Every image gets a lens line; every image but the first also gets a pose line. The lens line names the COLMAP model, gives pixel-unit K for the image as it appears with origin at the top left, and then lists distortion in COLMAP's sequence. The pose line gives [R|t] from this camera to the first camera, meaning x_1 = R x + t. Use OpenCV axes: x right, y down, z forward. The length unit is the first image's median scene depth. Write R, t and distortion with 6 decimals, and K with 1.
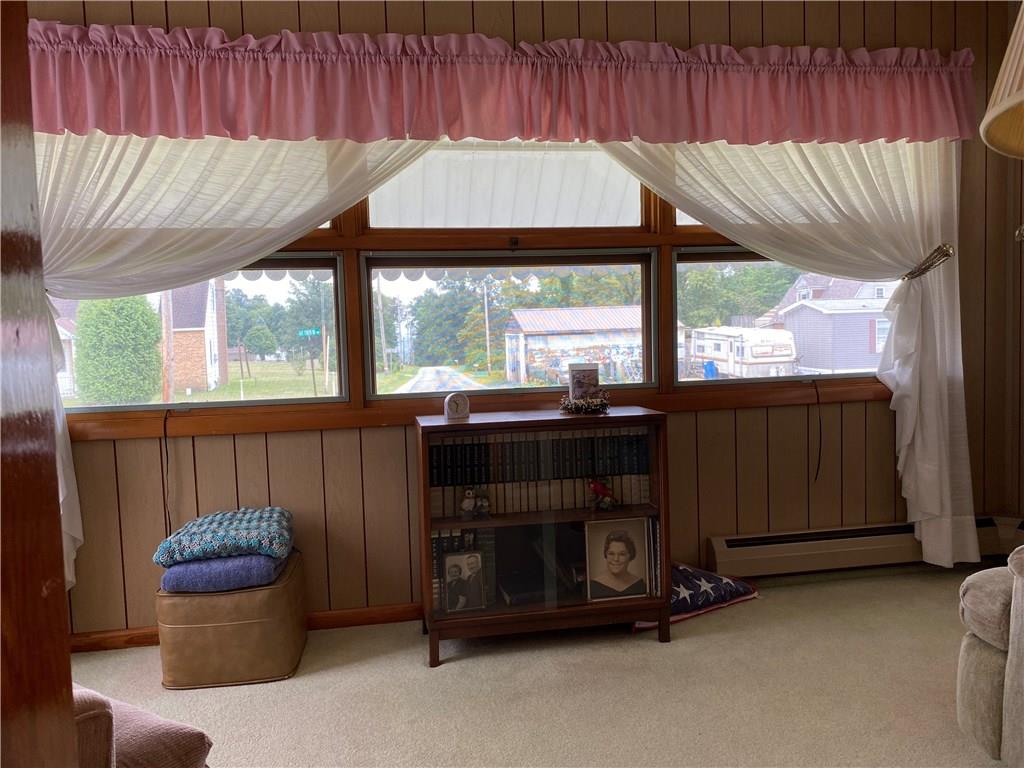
lens RADIAL K [[786.4, 0, 508.7], [0, 786.4, 383.8], [0, 0, 1]] dist [0.046380, -0.072667]
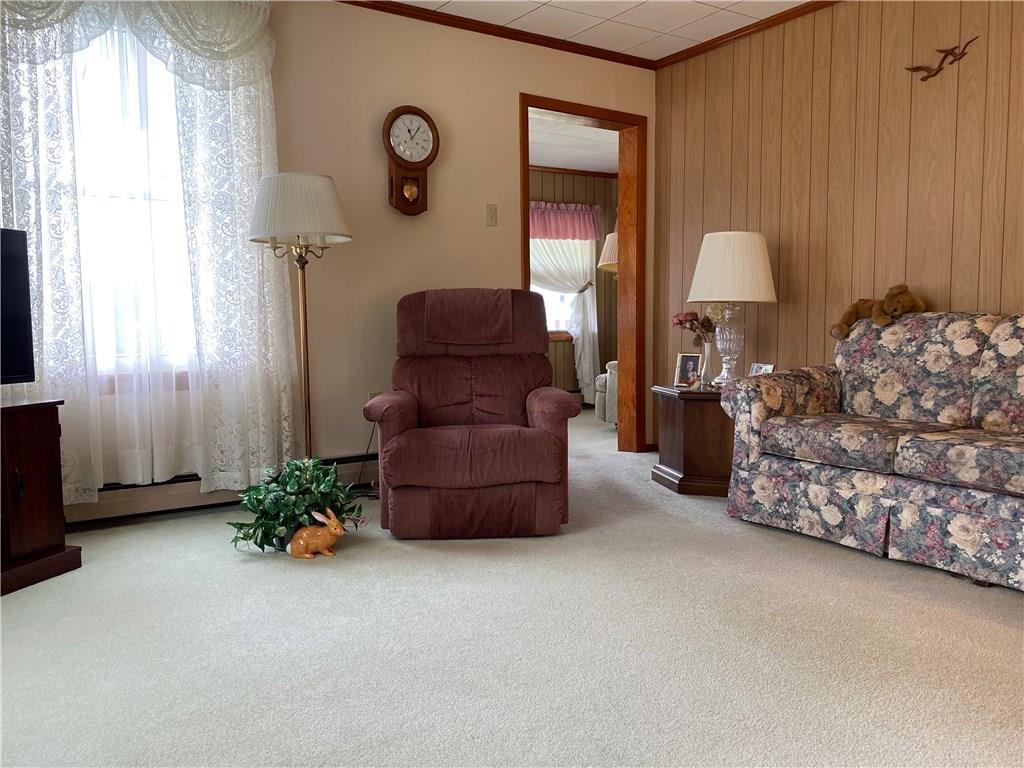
lens RADIAL K [[786.4, 0, 517.2], [0, 786.4, 390.7], [0, 0, 1]] dist [0.046380, -0.072667]
pose [[0.915935, -0.022712, 0.400683, -0.733541], [0.009914, 0.999373, 0.033985, 0.099908], [-0.401204, -0.027156, 0.915586, -1.312005]]
